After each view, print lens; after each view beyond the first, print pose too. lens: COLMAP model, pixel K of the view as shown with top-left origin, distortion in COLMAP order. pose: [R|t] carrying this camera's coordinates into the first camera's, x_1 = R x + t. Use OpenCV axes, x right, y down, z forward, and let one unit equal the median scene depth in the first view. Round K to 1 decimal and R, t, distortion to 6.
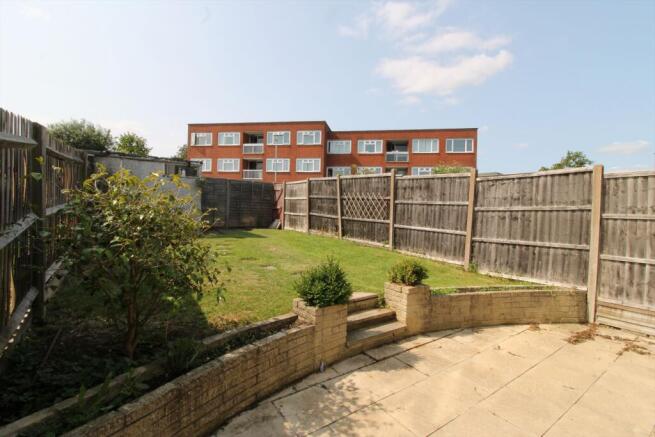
lens RADIAL K [[301.8, 0, 330.5], [0, 301.8, 208.5], [0, 0, 1]] dist [0.001282, -0.013186]
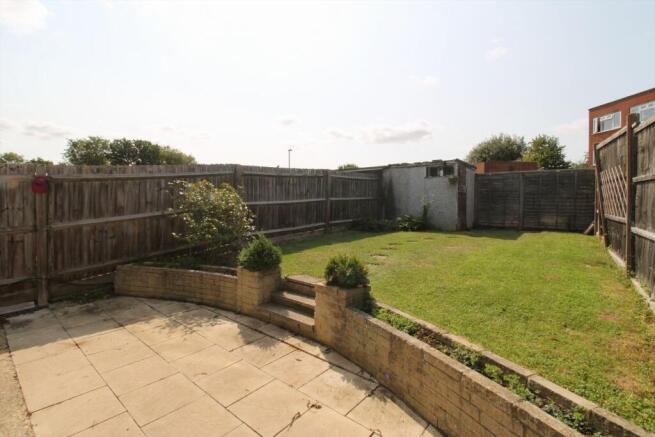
lens RADIAL K [[301.8, 0, 330.5], [0, 301.8, 208.5], [0, 0, 1]] dist [0.001282, -0.013186]
pose [[0.268114, -0.013510, -0.963292, 1.130784], [-0.002738, 0.999887, -0.014785, 0.068521], [0.963383, 0.006602, 0.268047, 0.841392]]
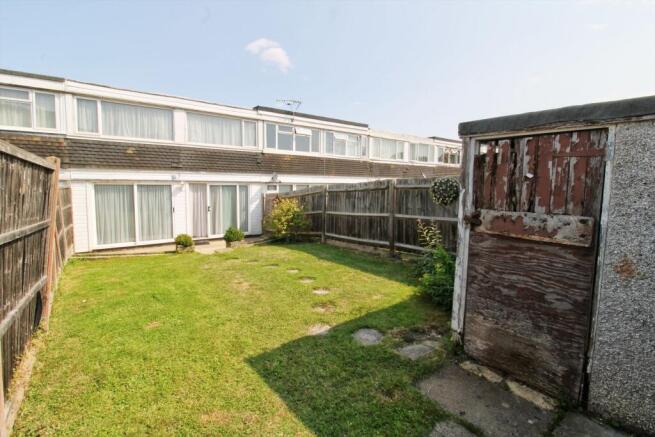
lens RADIAL K [[301.8, 0, 330.5], [0, 301.8, 208.5], [0, 0, 1]] dist [0.001282, -0.013186]
pose [[-0.998500, -0.033621, -0.043209, -0.715688], [-0.036865, 0.996379, 0.076618, -0.223562], [0.040477, 0.078096, -0.996124, 3.426381]]
